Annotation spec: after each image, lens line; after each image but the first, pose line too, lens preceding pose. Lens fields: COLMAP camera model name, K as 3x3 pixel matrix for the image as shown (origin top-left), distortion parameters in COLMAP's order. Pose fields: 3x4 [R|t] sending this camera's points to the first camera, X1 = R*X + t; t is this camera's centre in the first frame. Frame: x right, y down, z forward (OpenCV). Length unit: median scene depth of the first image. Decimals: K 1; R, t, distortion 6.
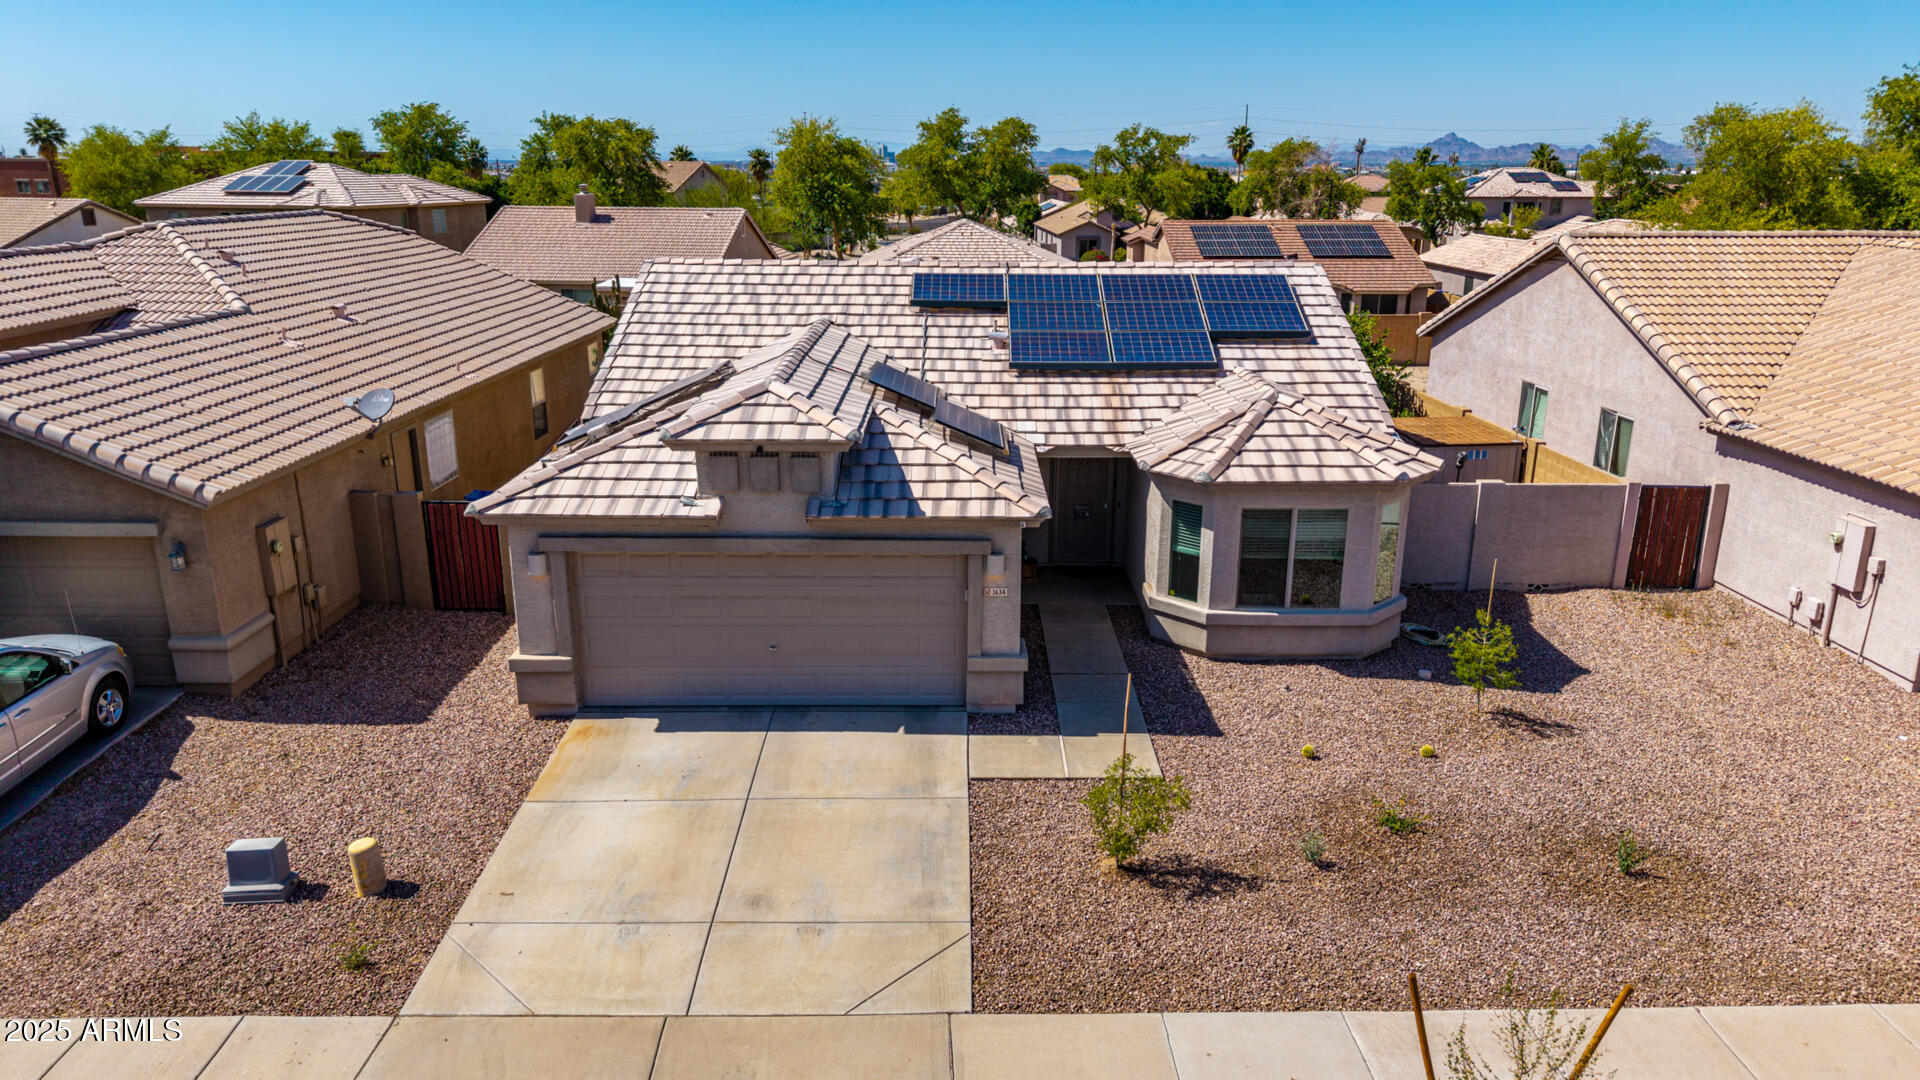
lens RADIAL K [[1238.6, 0, 965.4], [0, 1238.6, 539.7], [0, 0, 1]] dist [0.032516, -0.007292]
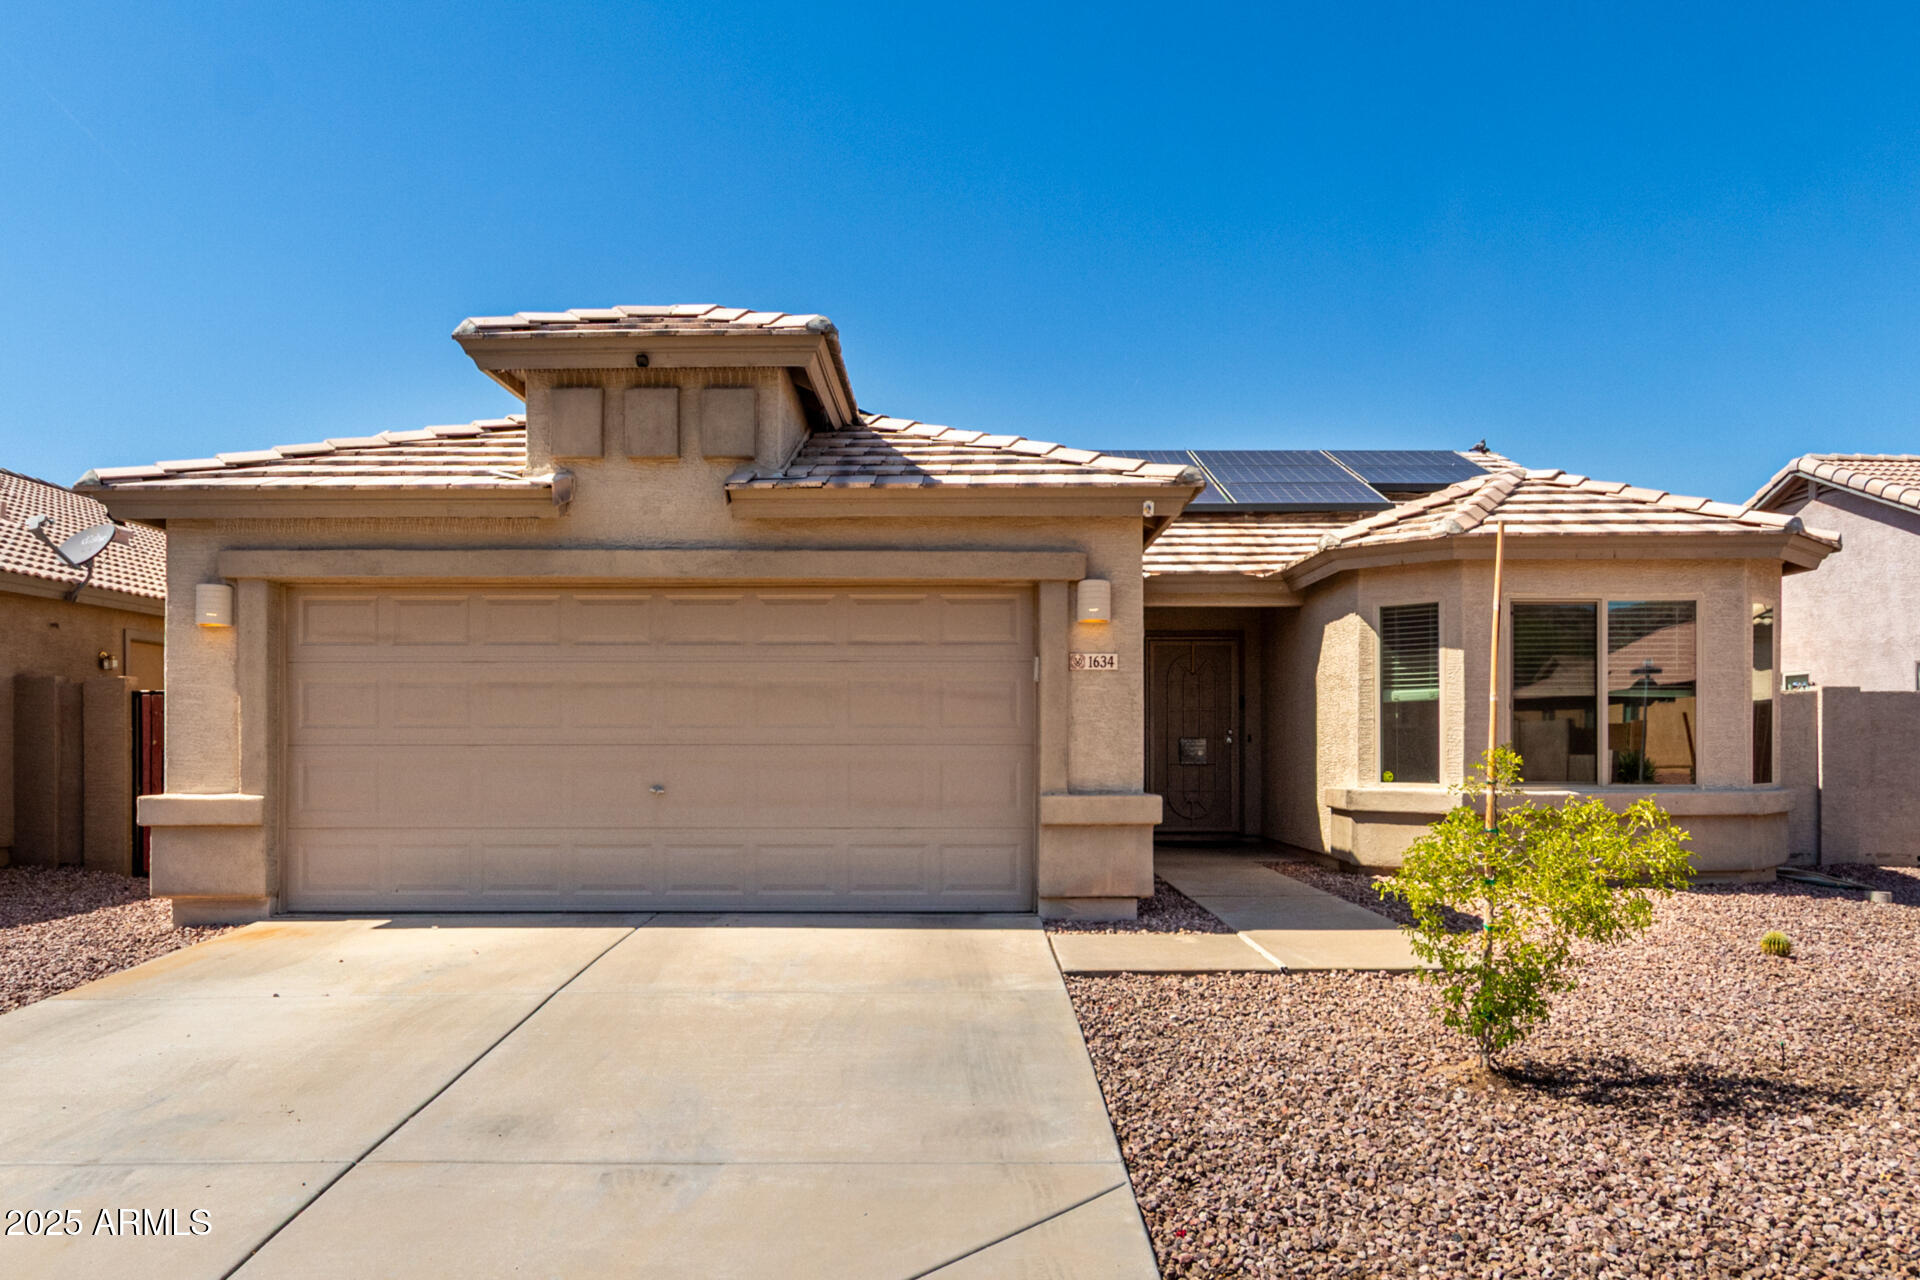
lens RADIAL K [[1353.0, 0, 953.3], [0, 1353.0, 742.3], [0, 0, 1]] dist [-0.015635, 0.018739]
pose [[0.999888, -0.009766, -0.011338, -0.027445], [0.006336, 0.962719, -0.270428, 0.223526], [0.013557, 0.270326, 0.962673, 0.465132]]
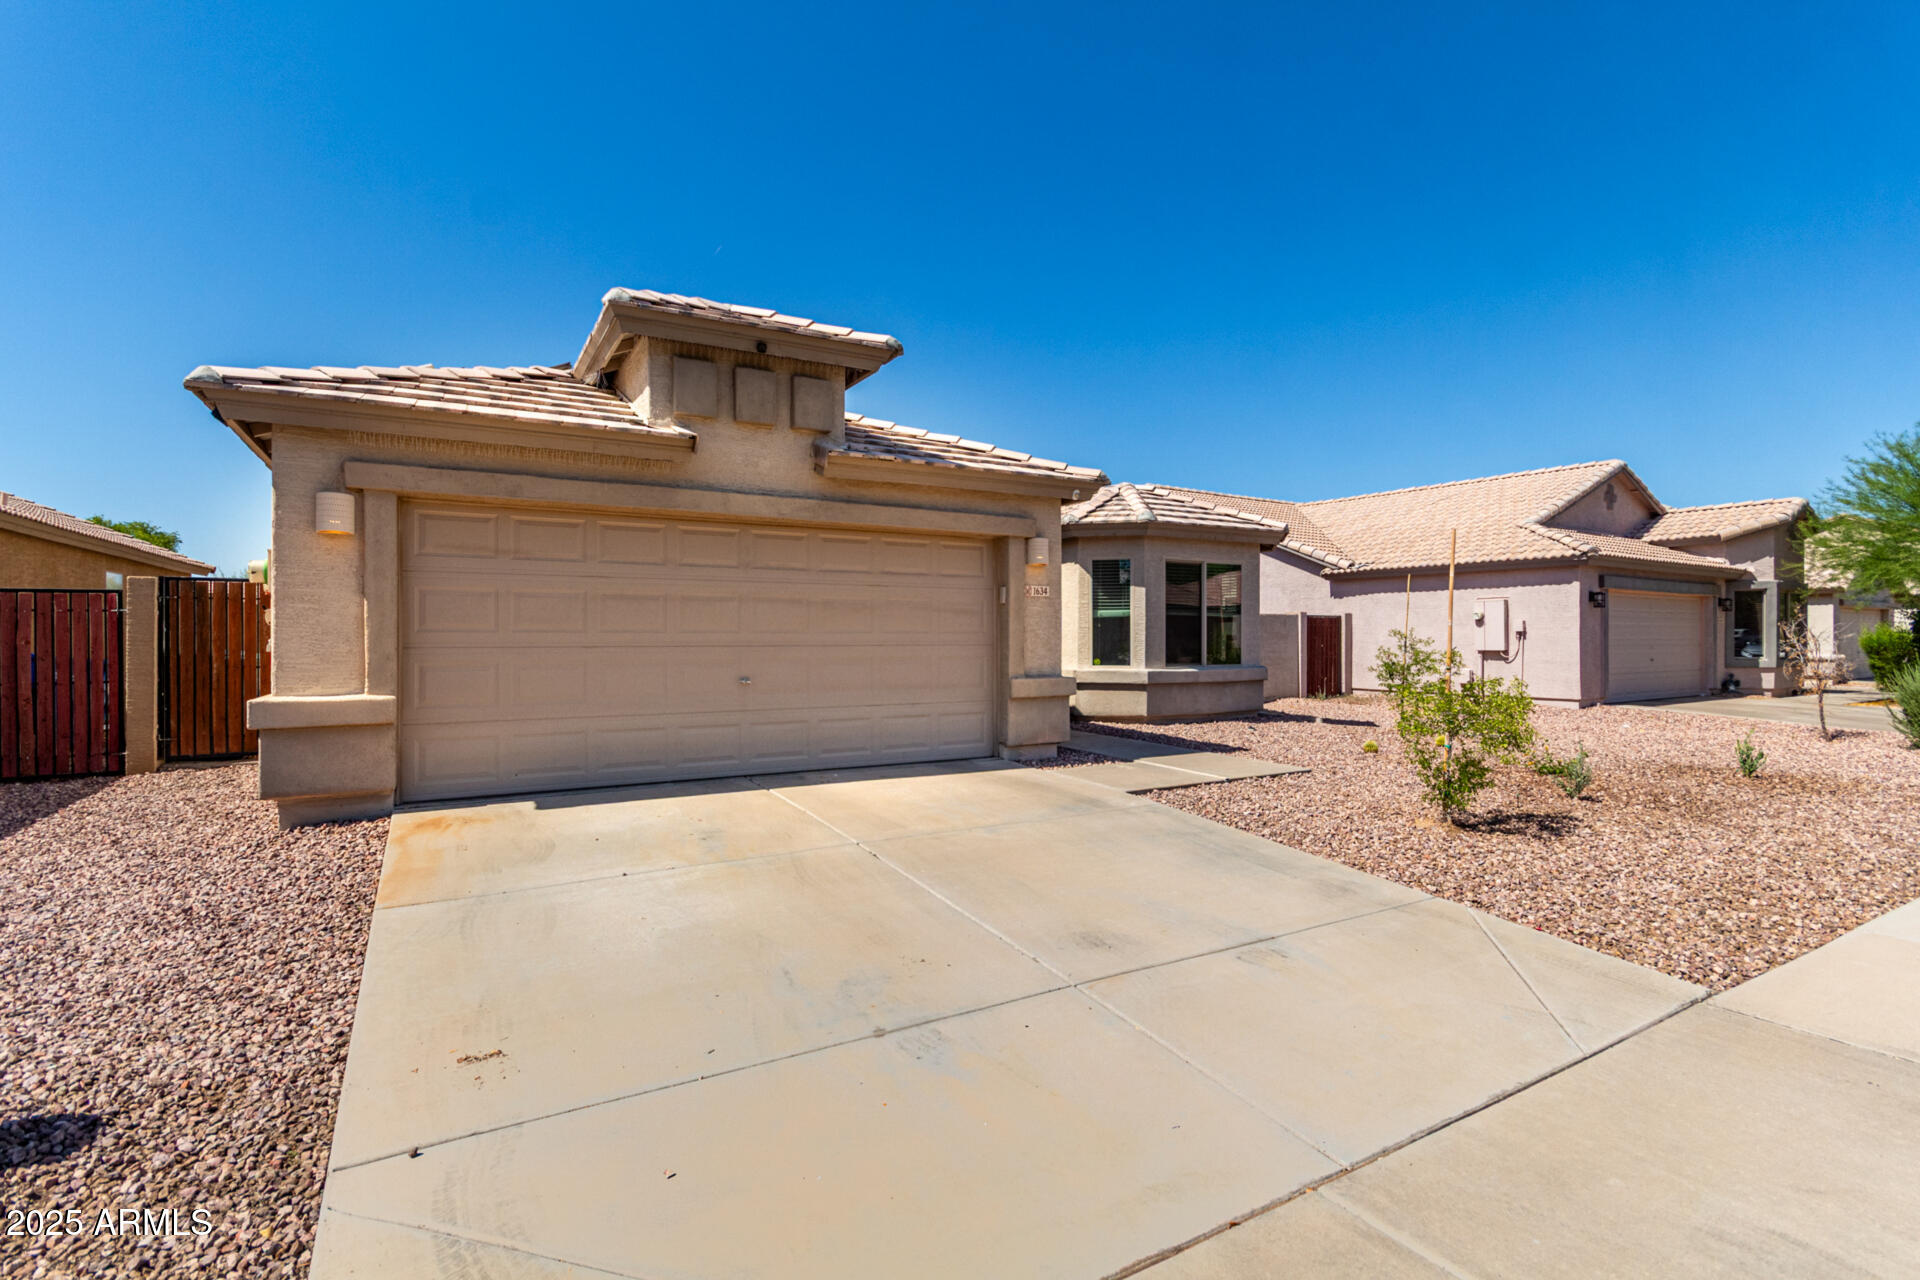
lens RADIAL K [[890.6, 0, 974.2], [0, 890.6, 638.5], [0, 0, 1]] dist [-0.001113, 0.000648]
pose [[0.869592, -0.009634, 0.493677, -0.287151], [0.140131, 0.963517, -0.228033, 0.193458], [-0.473469, 0.267475, 0.839216, 0.546530]]
